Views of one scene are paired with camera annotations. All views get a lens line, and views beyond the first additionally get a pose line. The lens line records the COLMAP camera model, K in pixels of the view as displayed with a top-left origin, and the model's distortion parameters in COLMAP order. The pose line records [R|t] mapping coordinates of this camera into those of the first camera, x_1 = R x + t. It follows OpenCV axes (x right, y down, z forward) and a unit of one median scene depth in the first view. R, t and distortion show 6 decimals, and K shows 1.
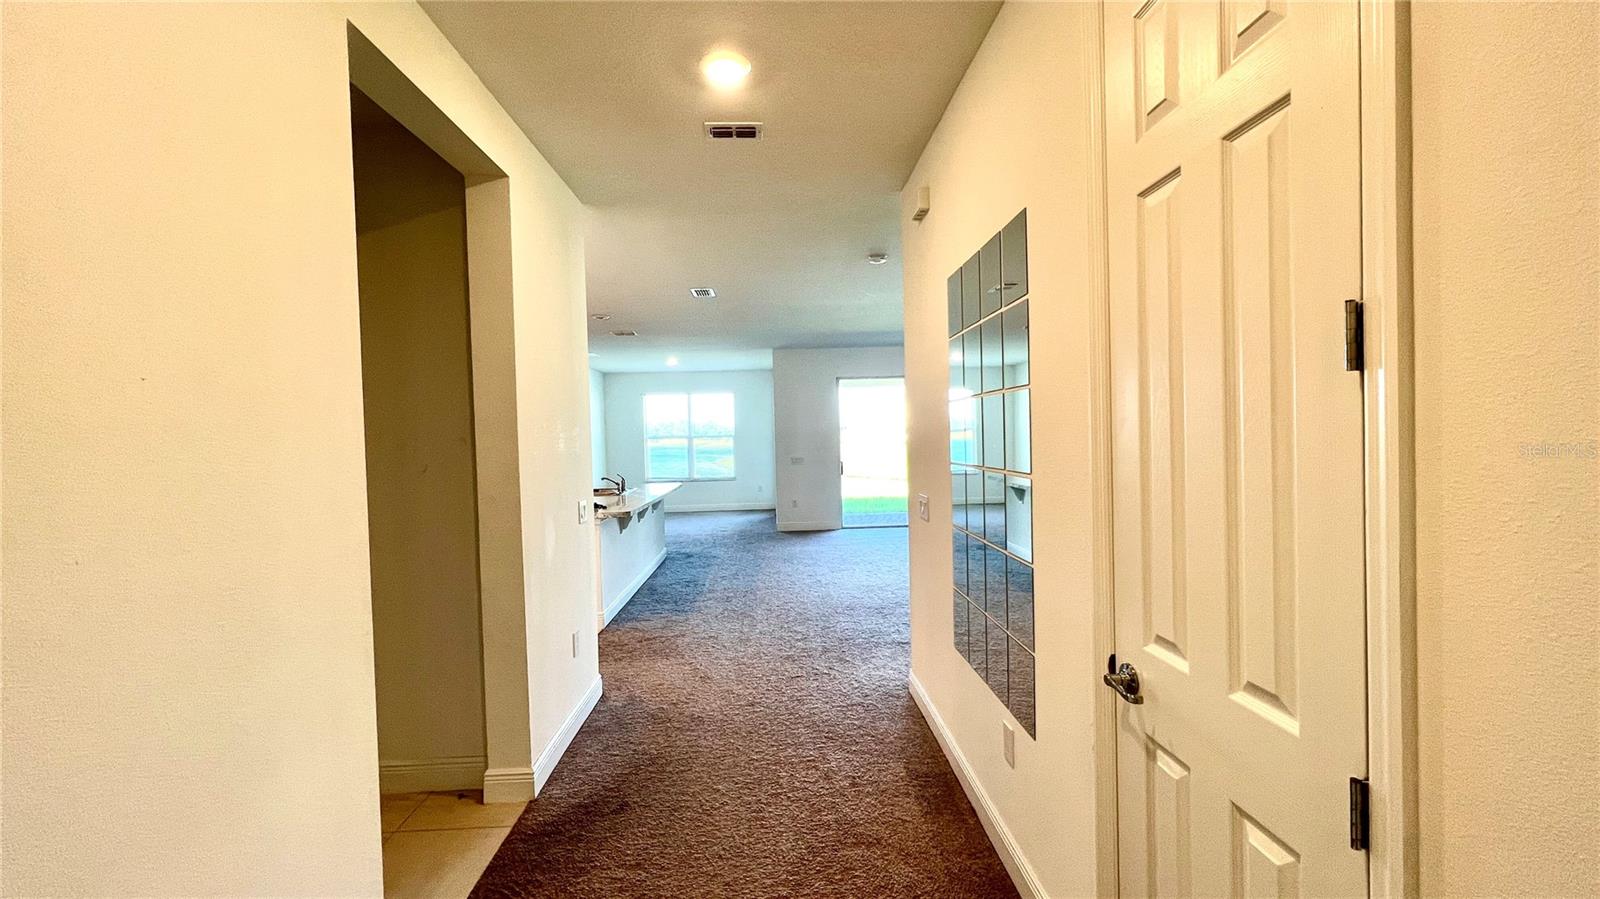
lens RADIAL K [[640.1, 0, 798.6], [0, 640.1, 449.0], [0, 0, 1]] dist [0.002125, 0.000120]
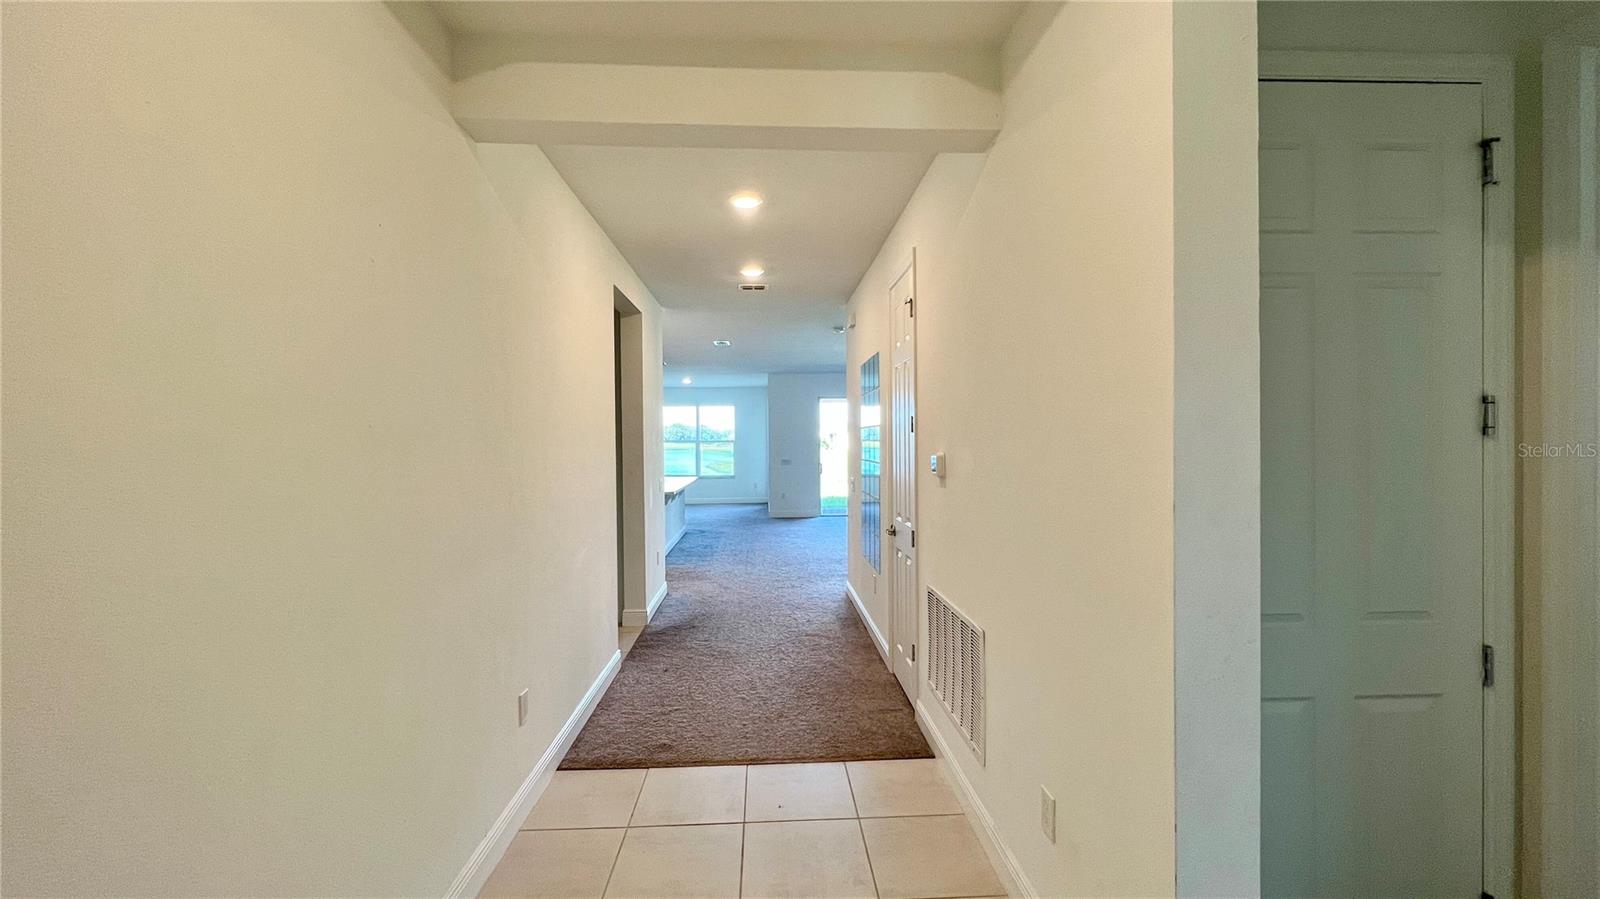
lens RADIAL K [[640.1, 0, 802.4], [0, 640.1, 445.7], [0, 0, 1]] dist [0.002125, 0.000120]
pose [[0.999660, 0.017425, 0.019421, 0.006369], [-0.017141, 0.999745, -0.014720, 0.003895], [-0.019673, 0.014383, 0.999703, -0.319416]]
